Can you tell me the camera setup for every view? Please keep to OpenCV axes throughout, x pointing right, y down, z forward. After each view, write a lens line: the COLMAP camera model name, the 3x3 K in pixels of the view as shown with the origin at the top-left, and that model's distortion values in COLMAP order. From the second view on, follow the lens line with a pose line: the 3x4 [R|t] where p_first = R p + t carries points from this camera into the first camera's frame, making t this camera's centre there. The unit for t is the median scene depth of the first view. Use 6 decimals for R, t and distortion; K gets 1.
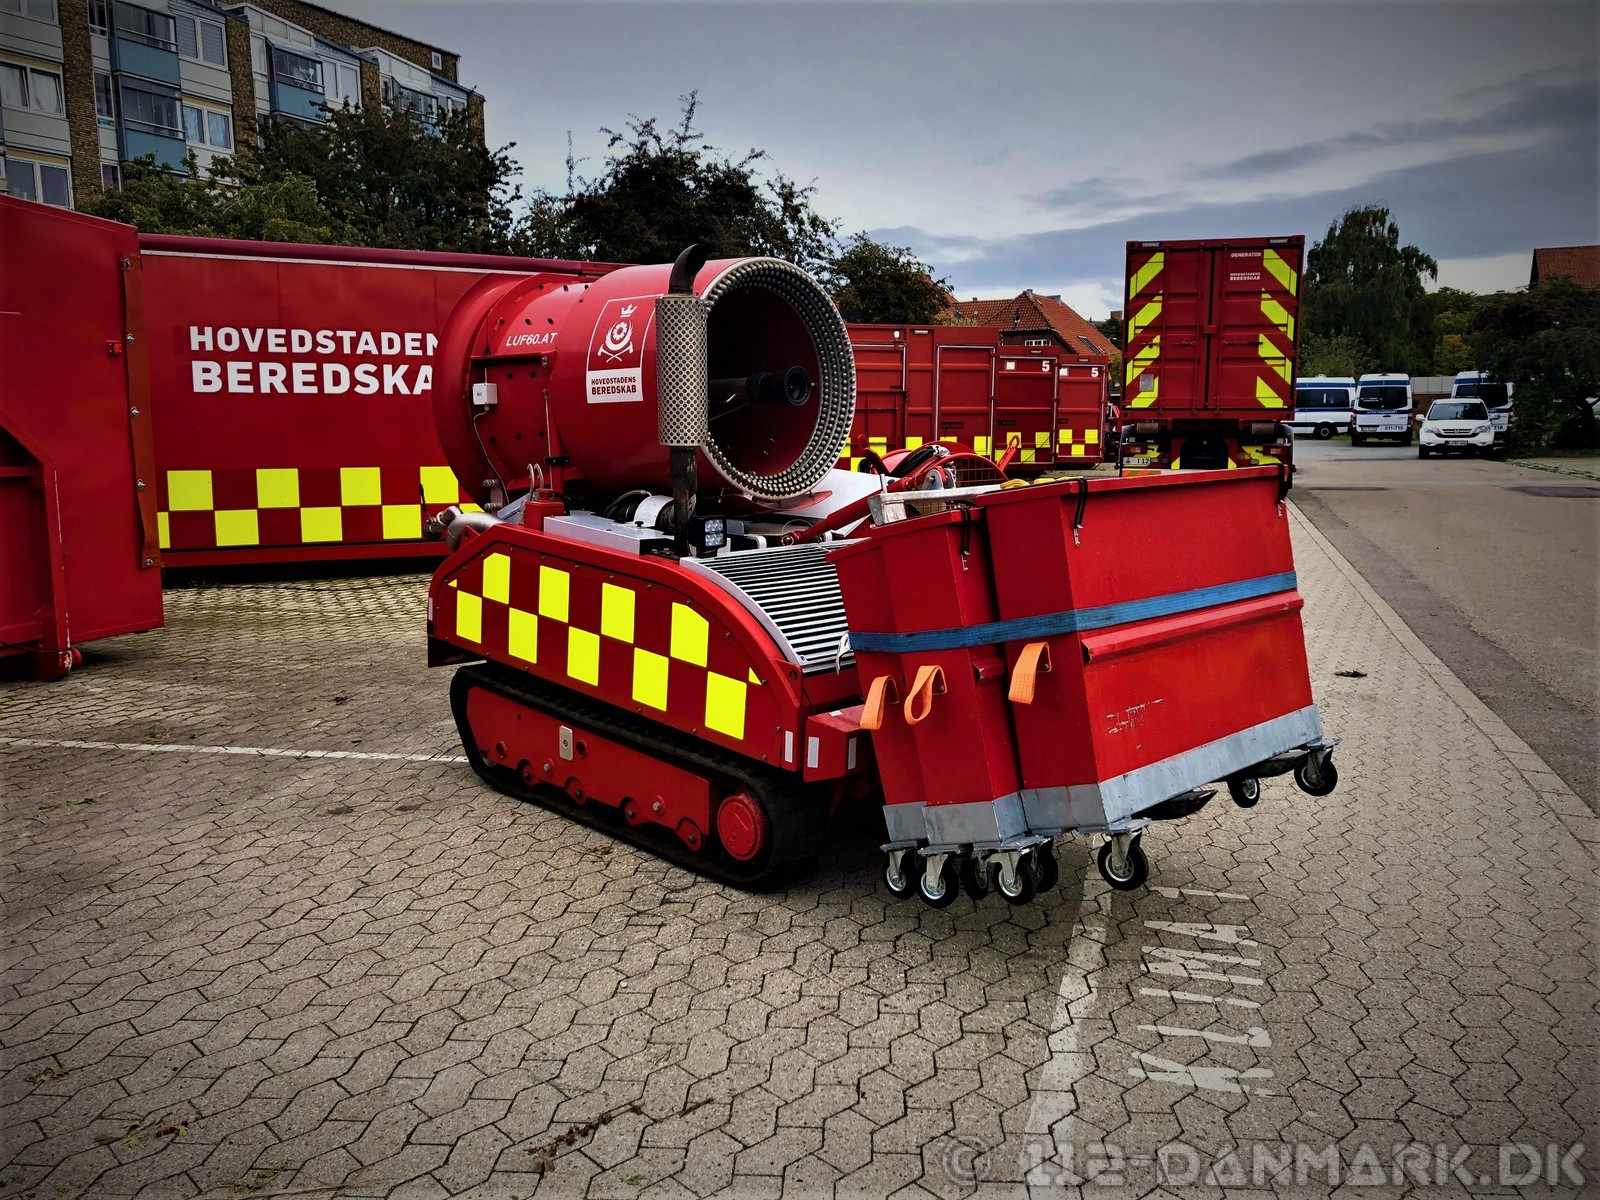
lens RADIAL K [[1322.7, 0, 800.0], [0, 1322.7, 600.0], [0, 0, 1]] dist [0.000544, -0.005069]
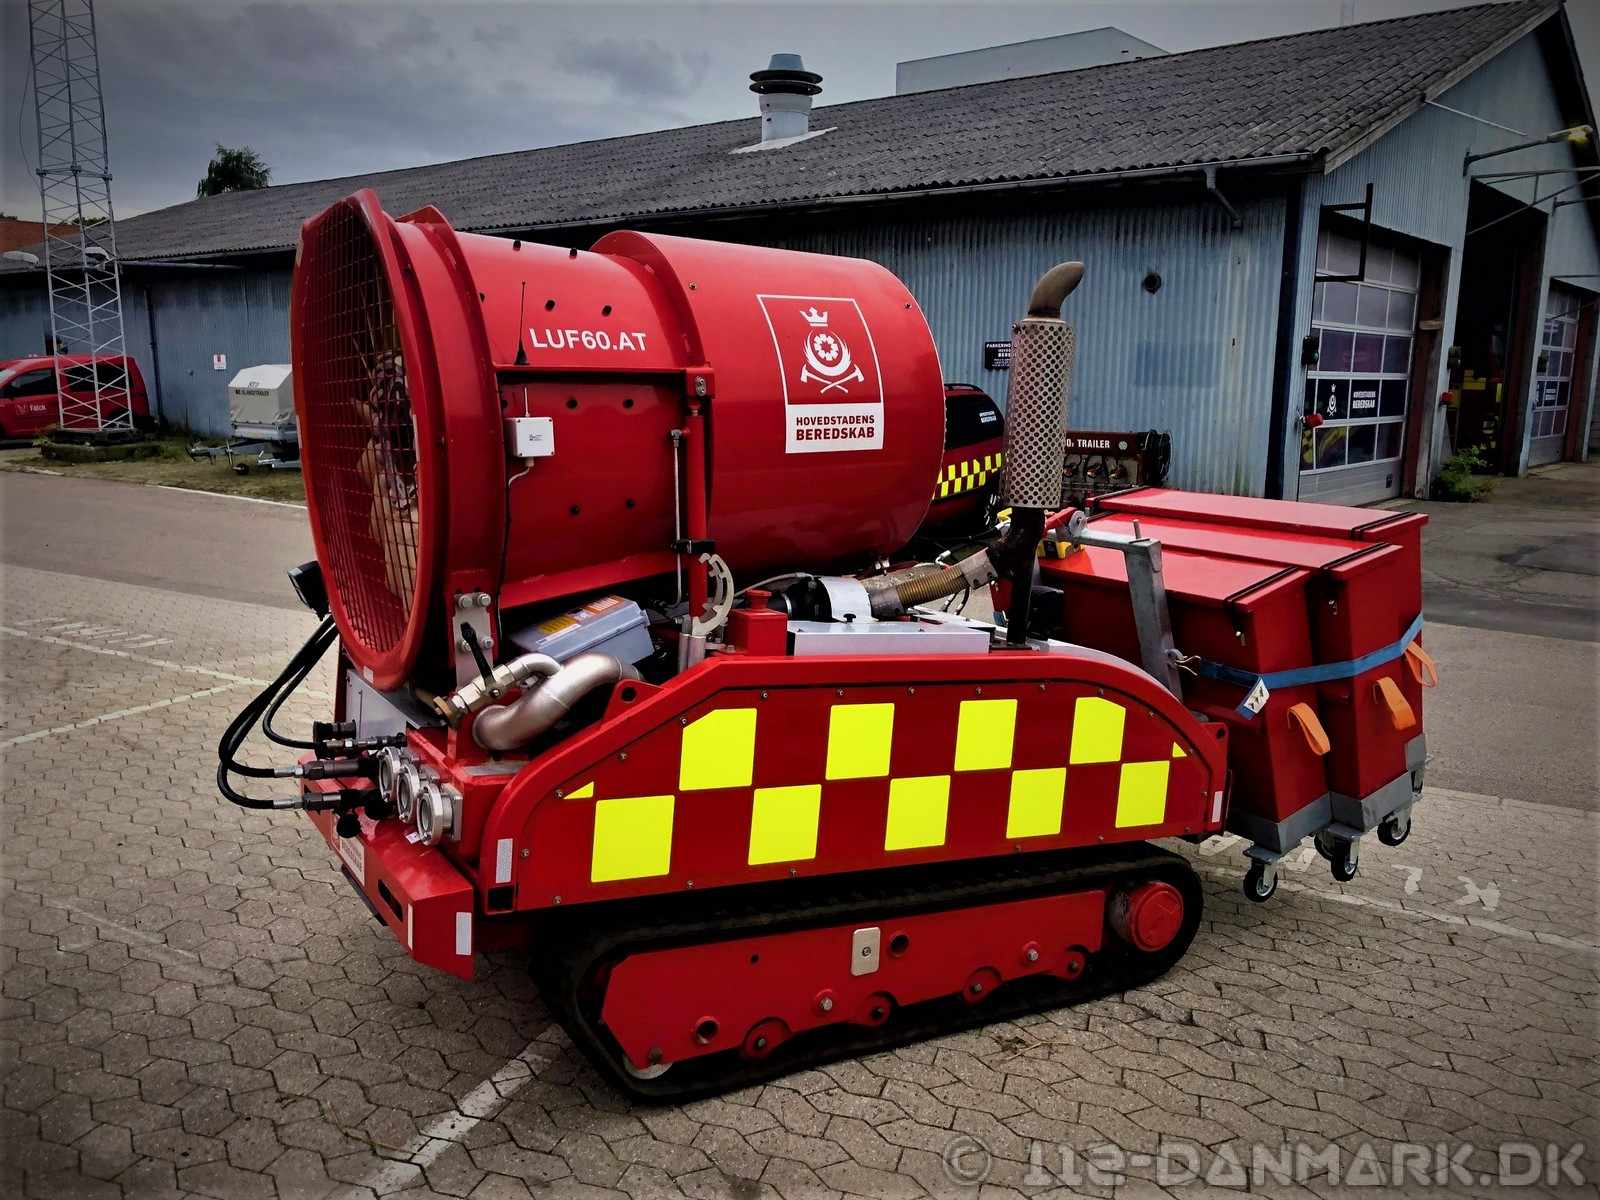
lens RADIAL K [[1322.7, 0, 800.0], [0, 1322.7, 600.0], [0, 0, 1]] dist [0.000544, -0.005069]
pose [[0.242064, -0.153190, 0.958091, -0.819347], [0.113230, 0.985170, 0.128911, -0.164197], [-0.963631, 0.077280, 0.255820, 0.847304]]
